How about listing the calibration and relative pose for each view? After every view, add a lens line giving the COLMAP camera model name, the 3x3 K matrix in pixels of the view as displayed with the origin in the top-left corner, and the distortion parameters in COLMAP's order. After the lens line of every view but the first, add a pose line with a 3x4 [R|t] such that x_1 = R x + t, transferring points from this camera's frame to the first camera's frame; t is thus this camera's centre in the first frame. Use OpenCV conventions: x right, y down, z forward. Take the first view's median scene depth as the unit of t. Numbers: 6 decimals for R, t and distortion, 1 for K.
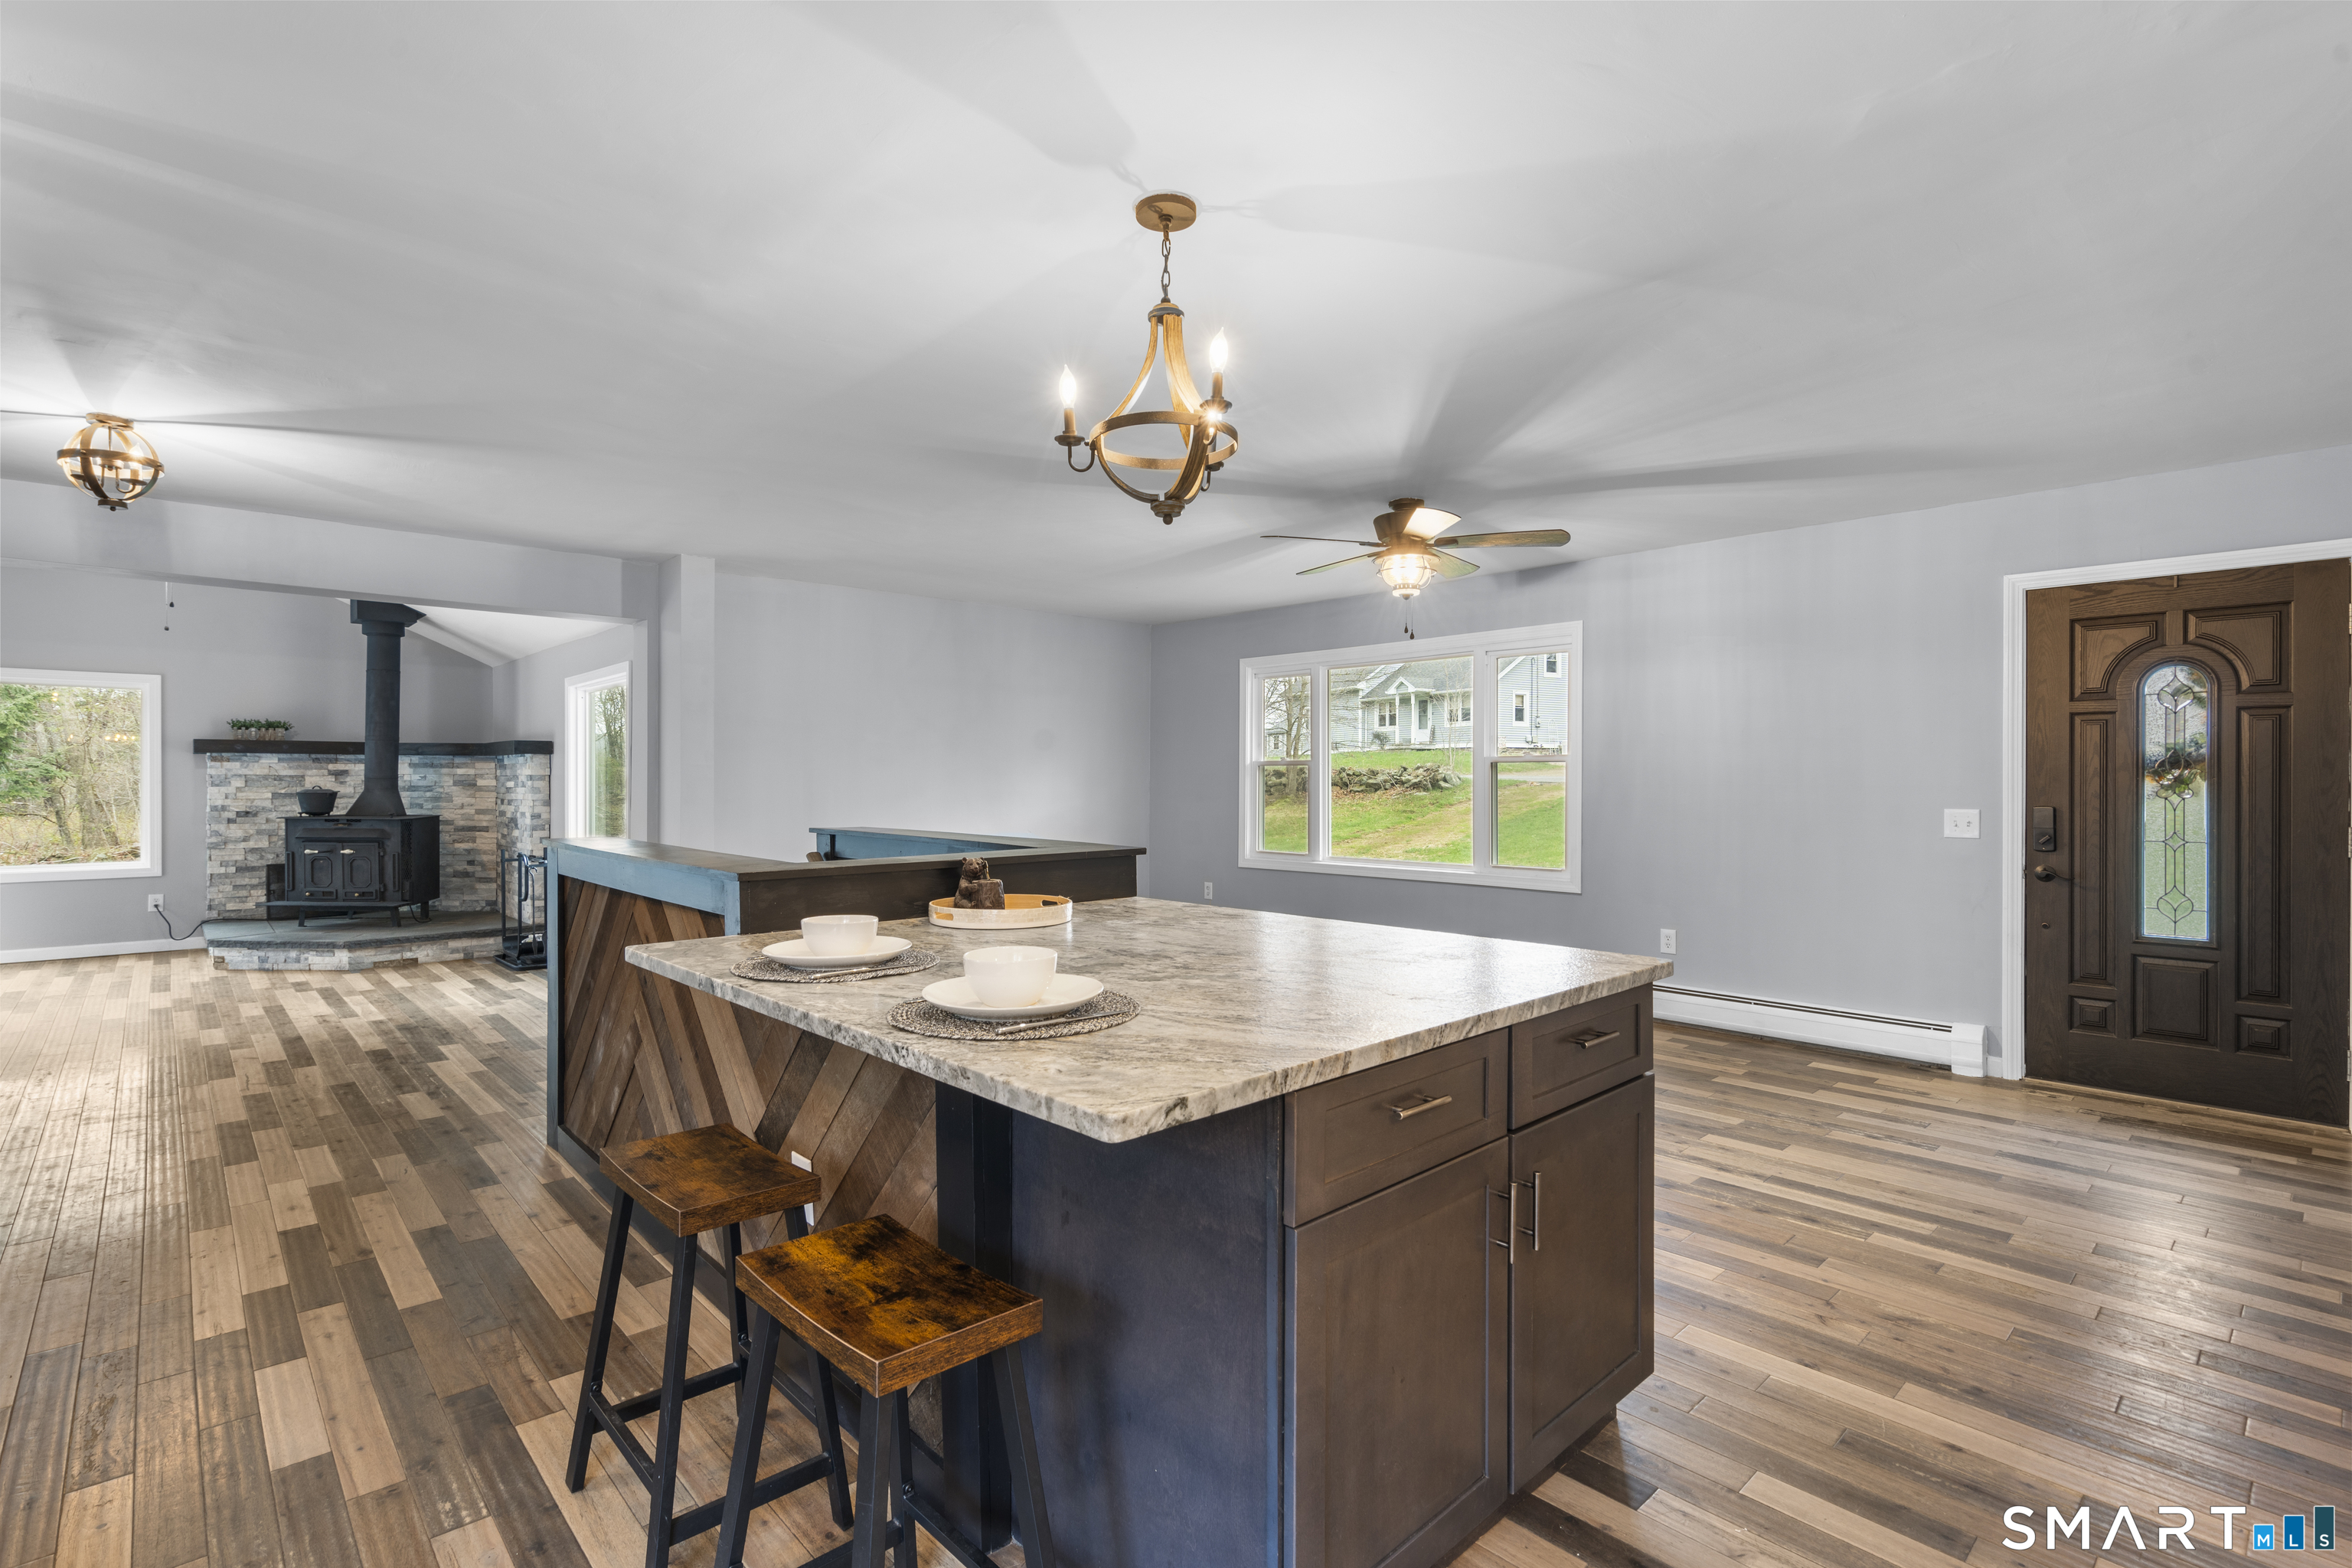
lens RADIAL K [[1097.8, 0, 1173.7], [0, 1097.8, 786.9], [0, 0, 1]] dist [-0.002843, 0.002664]
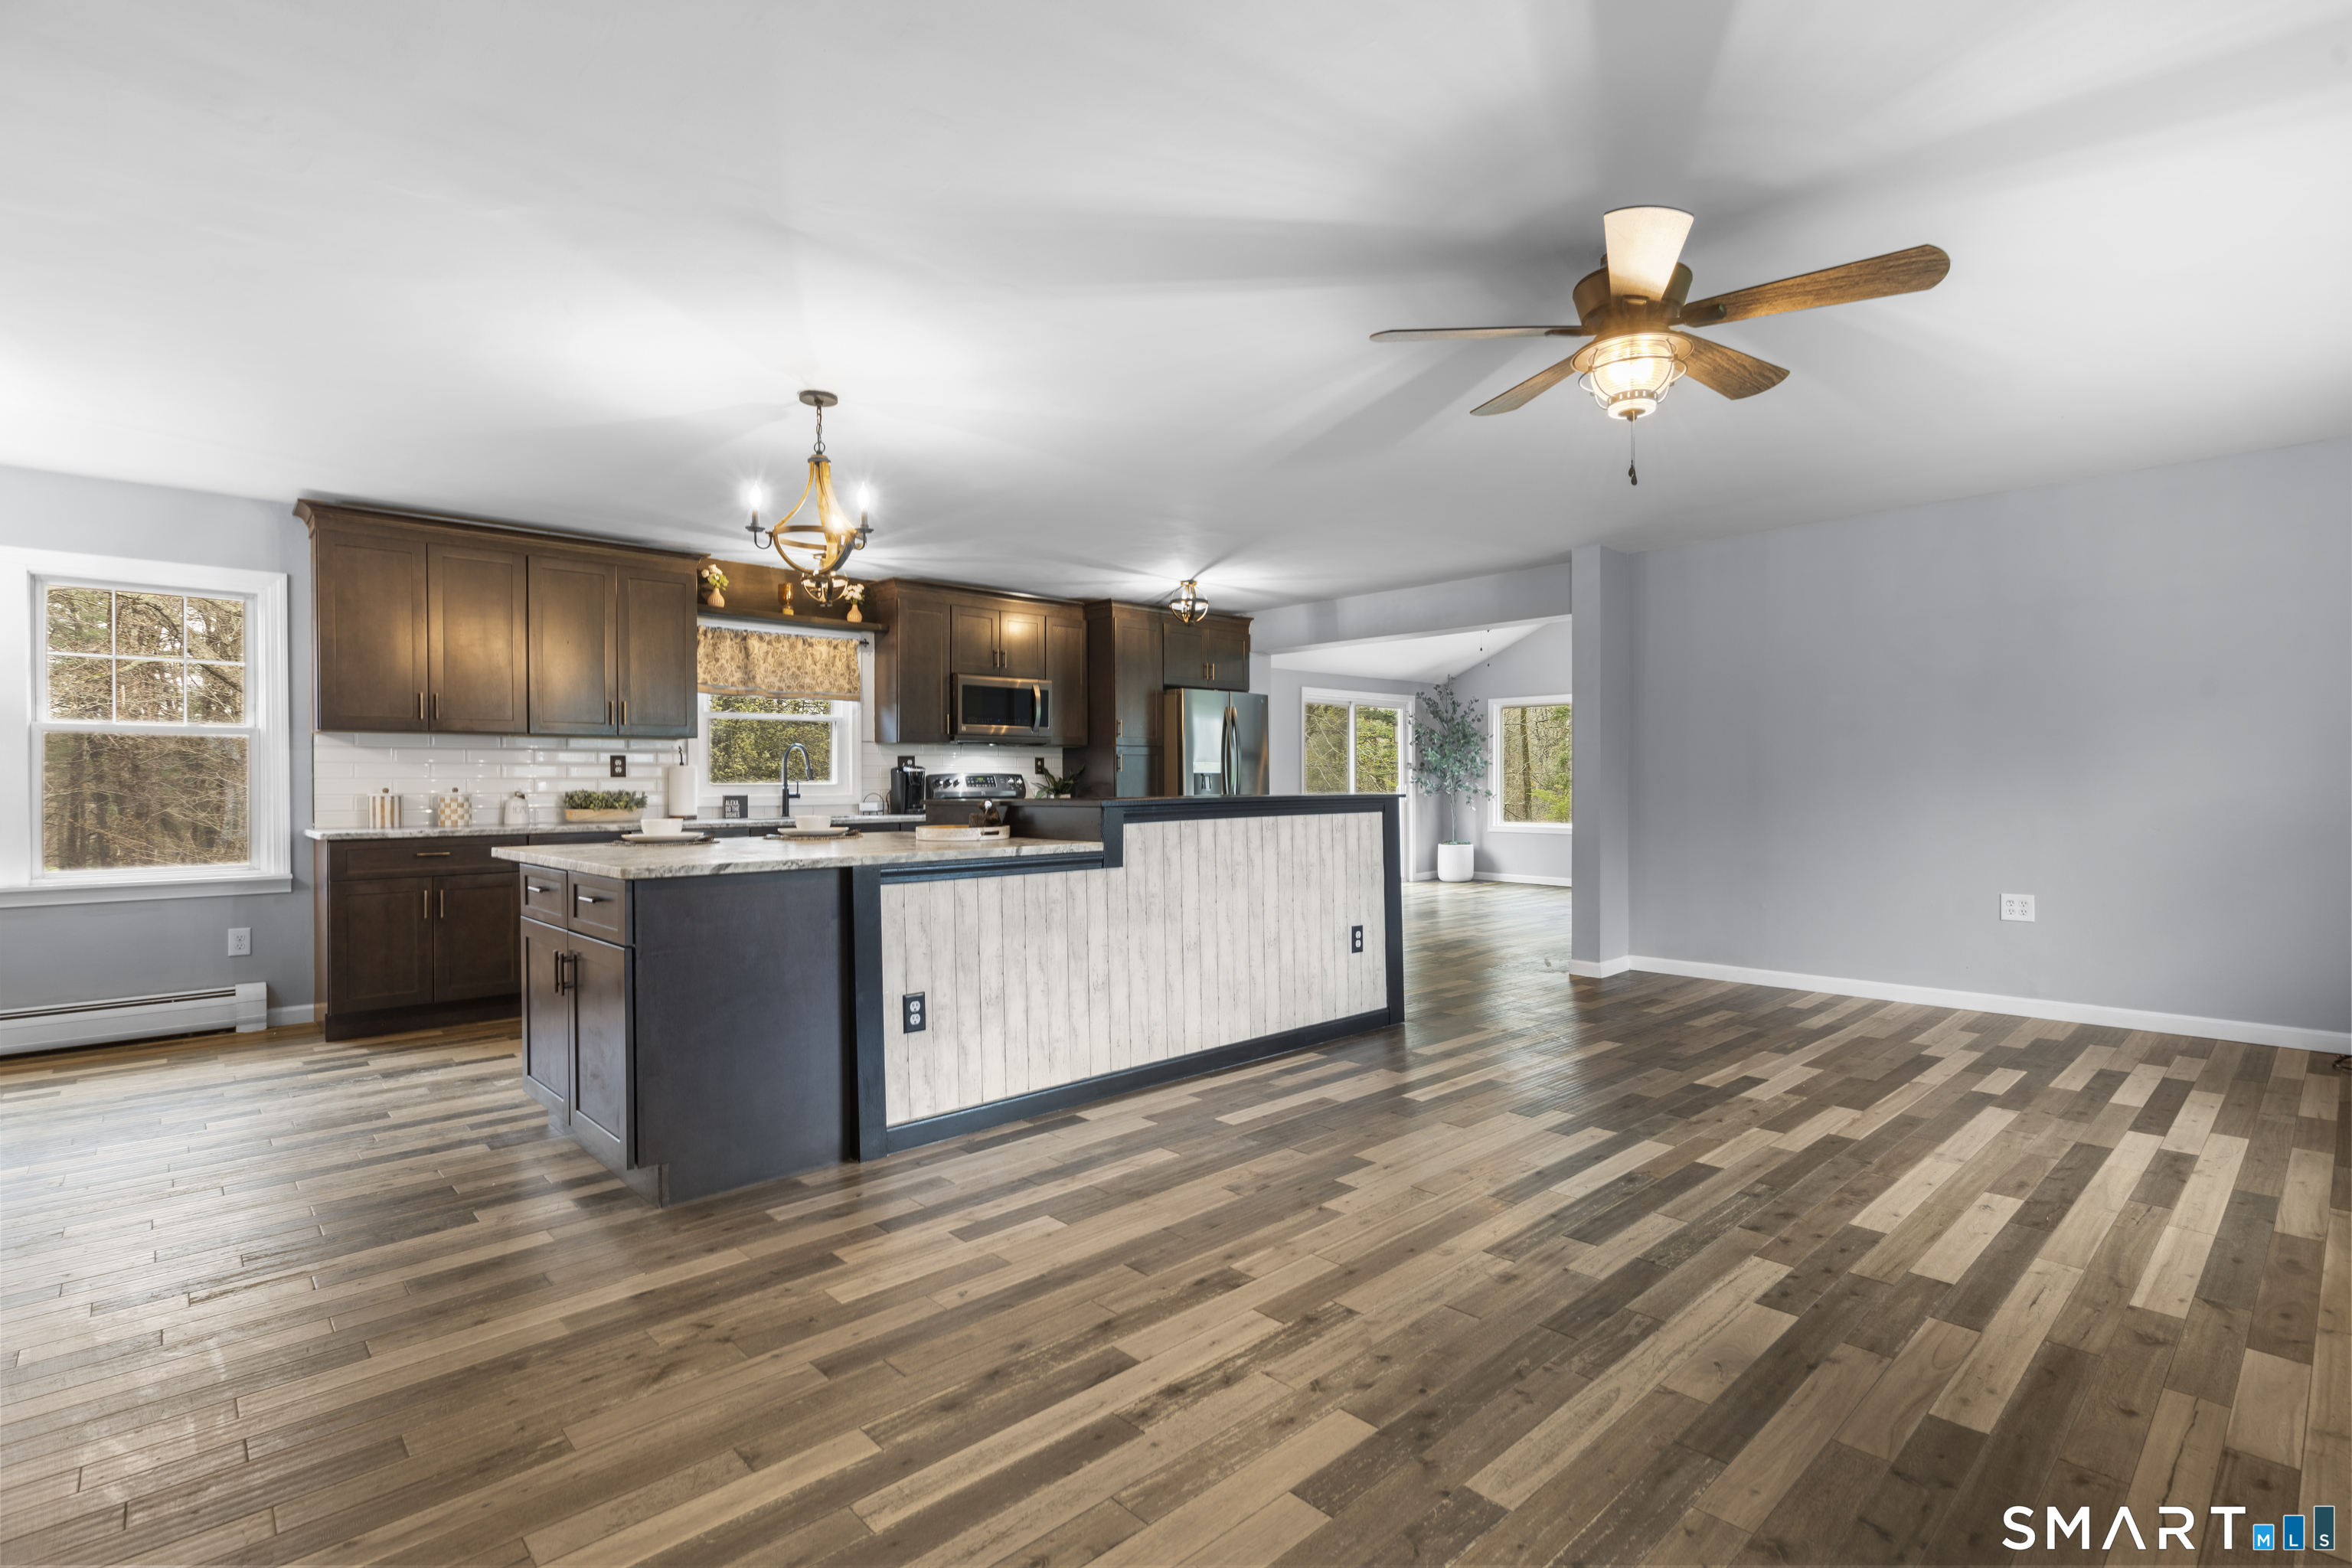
lens RADIAL K [[1097.8, 0, 1181.8], [0, 1097.8, 794.7], [0, 0, 1]] dist [-0.002843, 0.002664]
pose [[0.003215, 0.010817, -0.999936, 0.470060], [0.000300, 0.999941, 0.010818, 0.014248], [0.999995, -0.000335, 0.003212, 0.440768]]
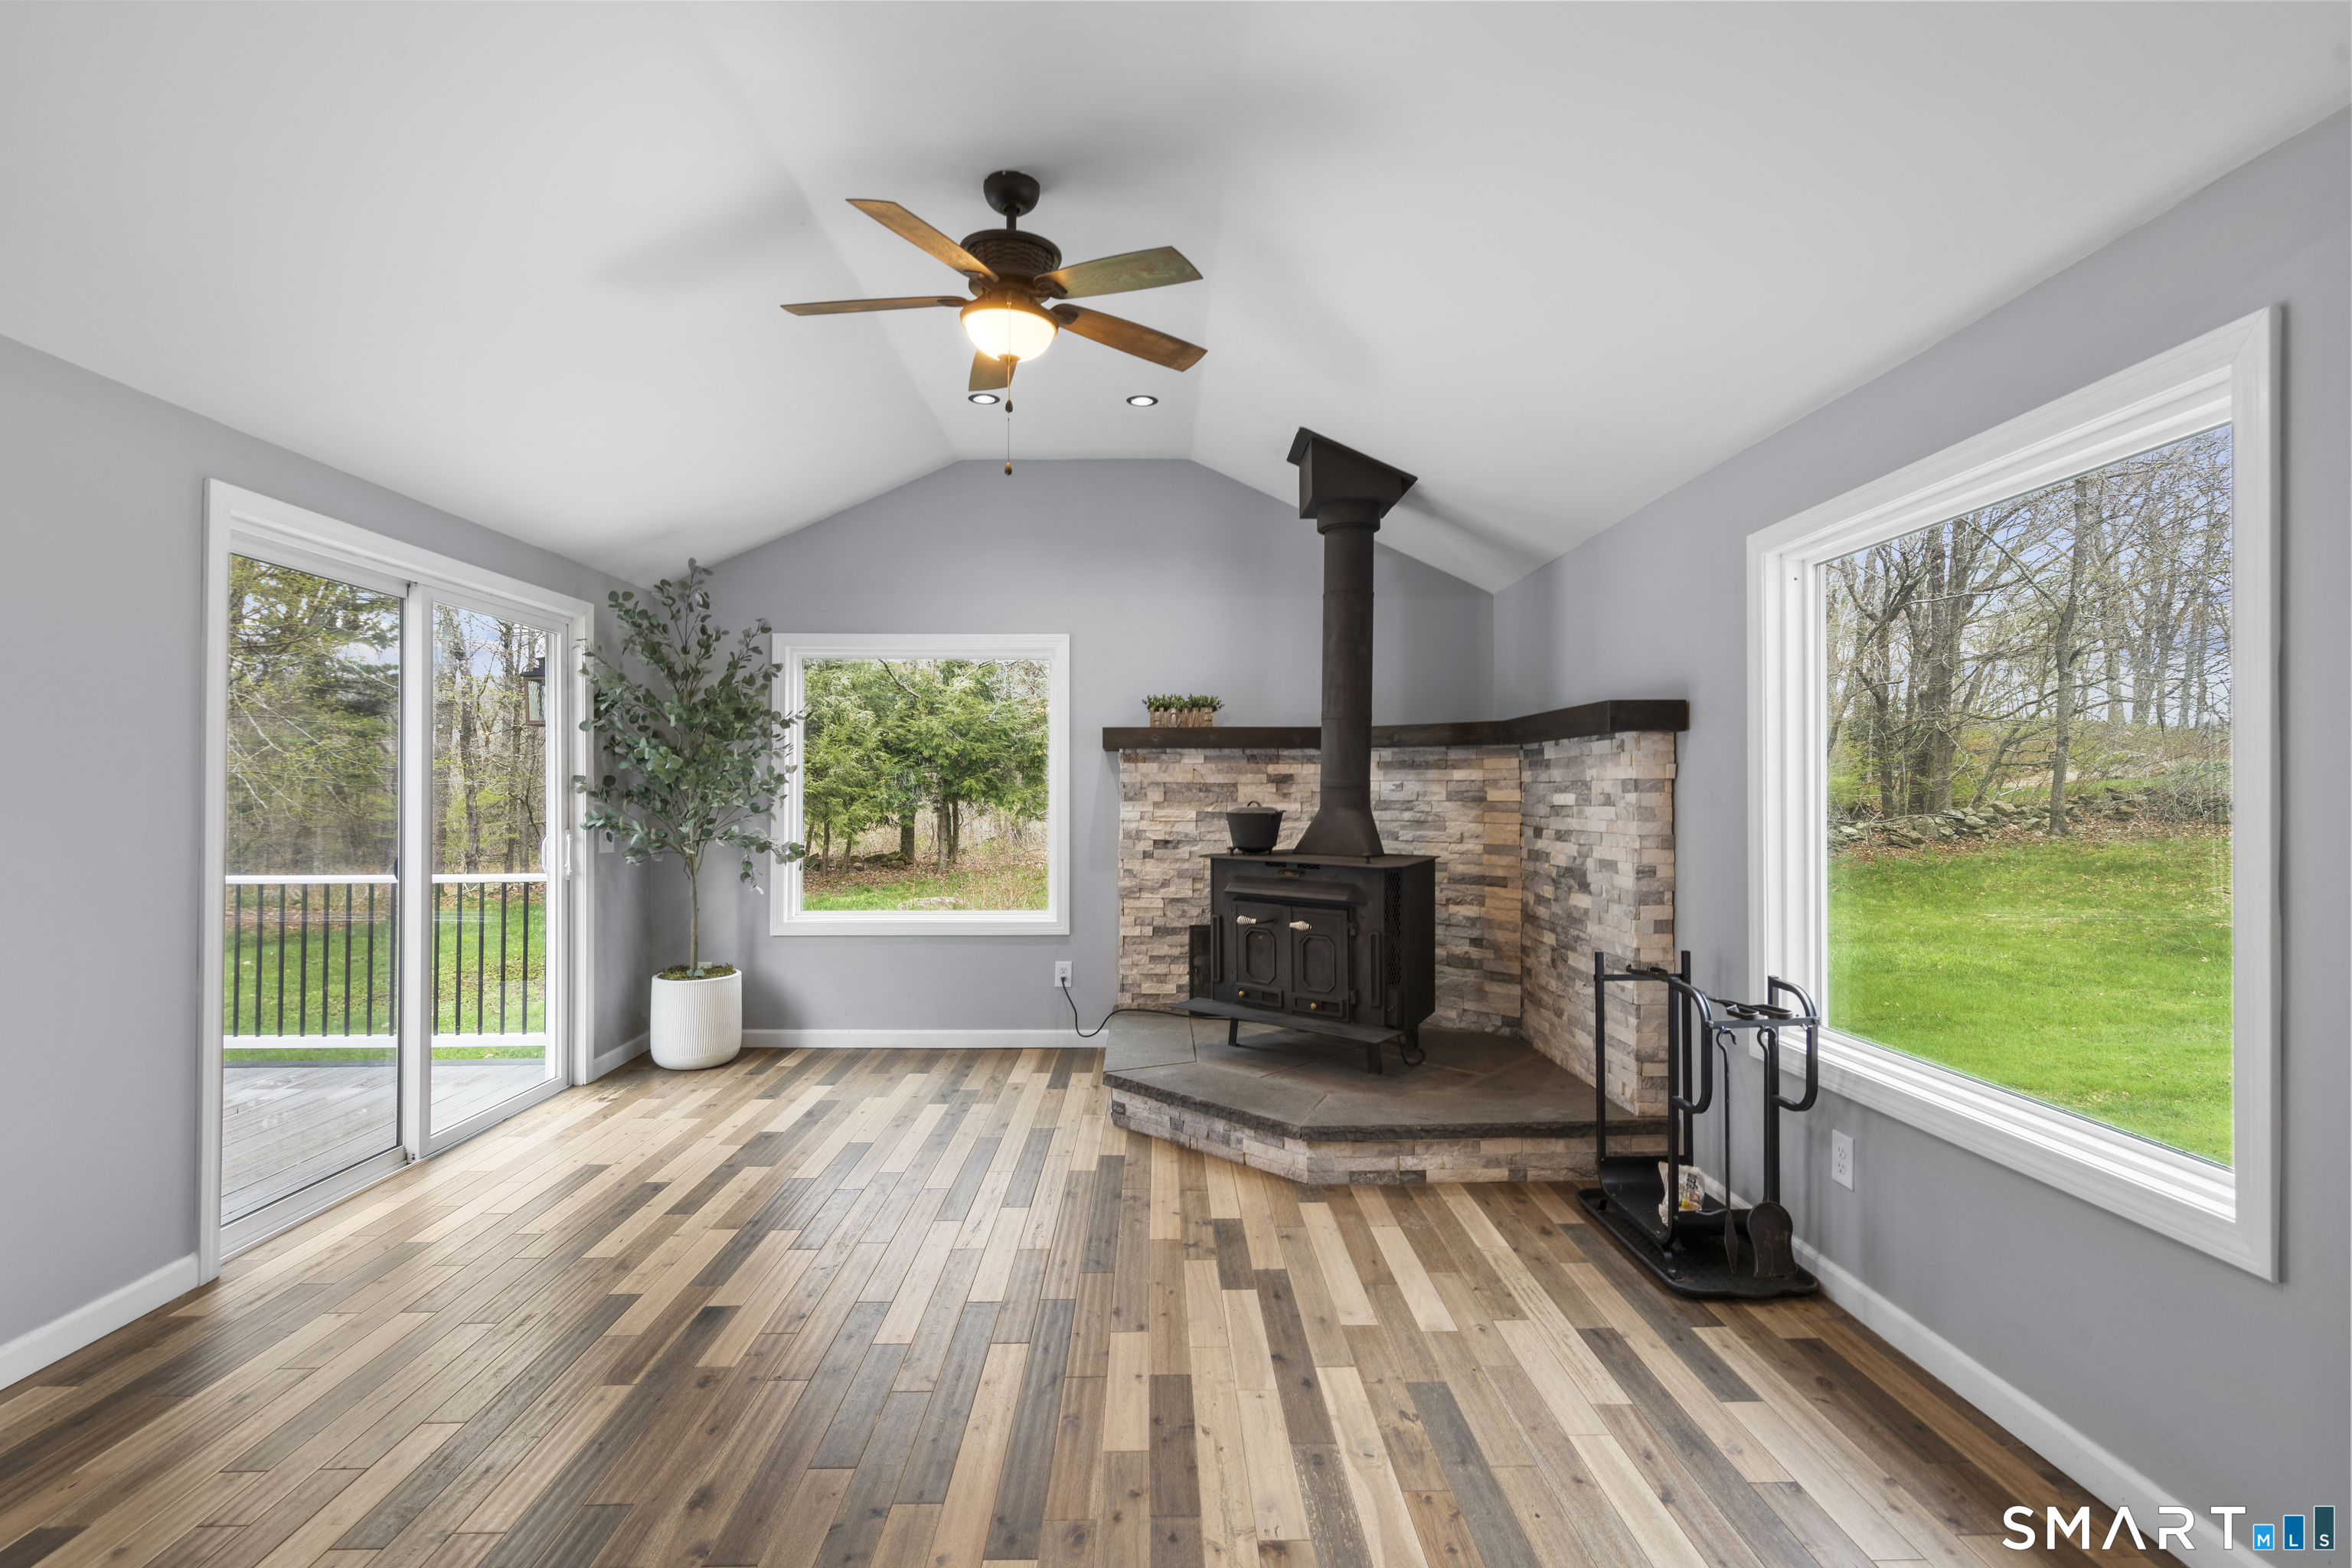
lens RADIAL K [[1090.4, 0, 1167.2], [0, 1090.4, 785.9], [0, 0, 1]] dist [-0.002178, -0.000072]
pose [[0.742066, -0.003943, -0.670315, -0.428102], [-0.002338, 0.999961, -0.008471, -0.004024], [0.670323, 0.007853, 0.742028, 0.540869]]
